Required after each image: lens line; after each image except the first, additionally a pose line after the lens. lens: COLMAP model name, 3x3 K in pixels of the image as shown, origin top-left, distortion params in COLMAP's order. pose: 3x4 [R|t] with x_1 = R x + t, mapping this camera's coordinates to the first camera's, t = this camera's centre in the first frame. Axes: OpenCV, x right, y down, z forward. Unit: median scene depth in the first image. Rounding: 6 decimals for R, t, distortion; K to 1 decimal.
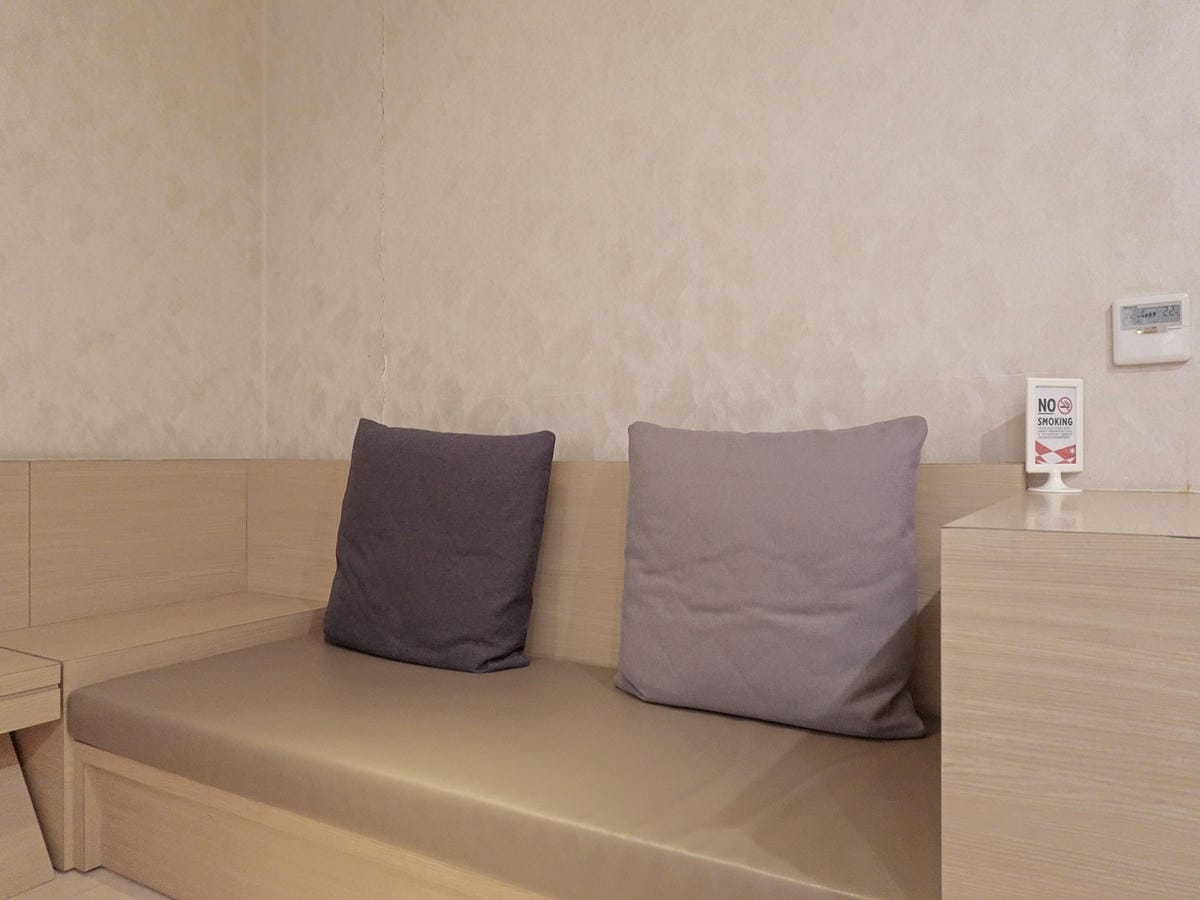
lens RADIAL K [[782.7, 0, 598.0], [0, 782.7, 454.6], [0, 0, 1]] dist [0.010669, 0.001322]
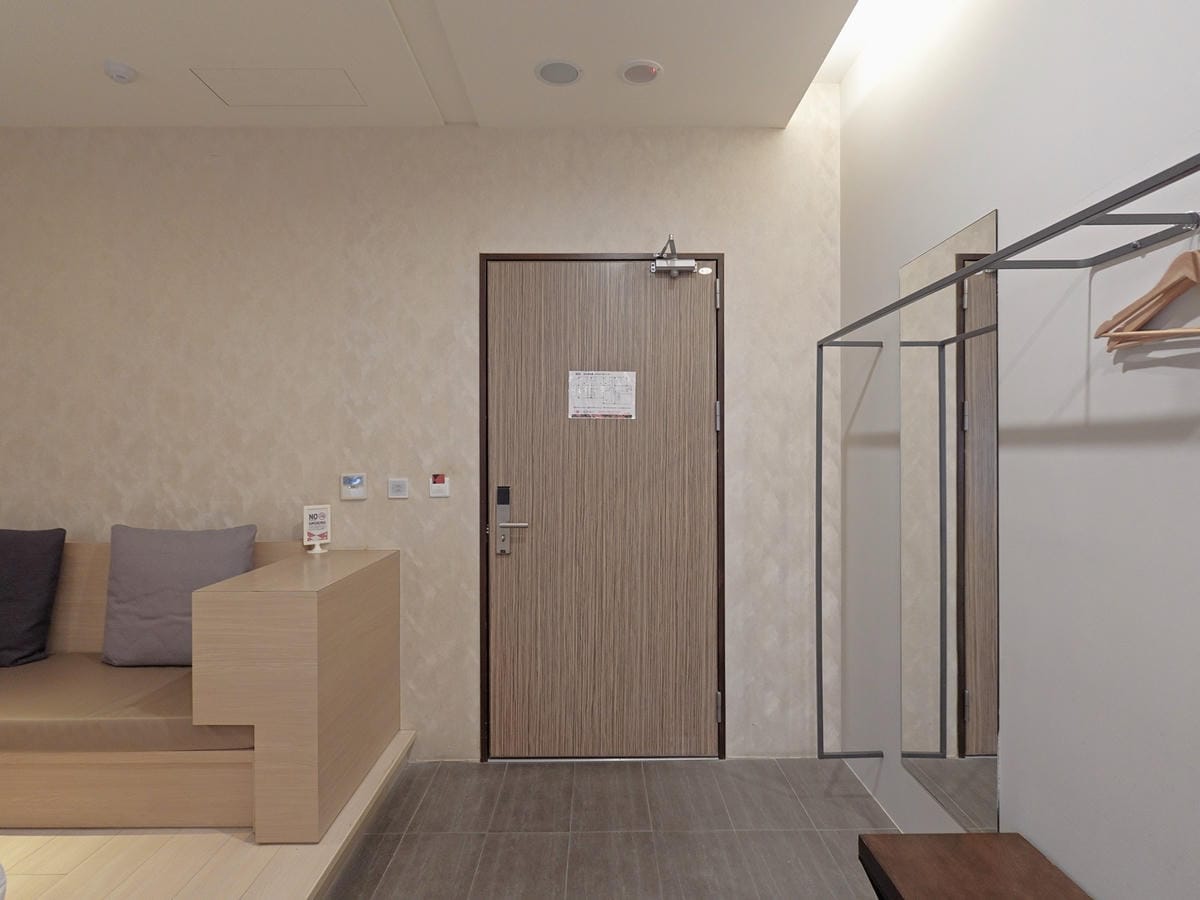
lens RADIAL K [[689.0, 0, 603.4], [0, 689.0, 445.3], [0, 0, 1]] dist [0.005303, -0.002874]
pose [[0.862565, -0.000105, 0.505946, 0.241734], [-0.004731, 0.999955, 0.008273, -0.276871], [-0.505924, -0.009530, 0.862526, -1.169017]]
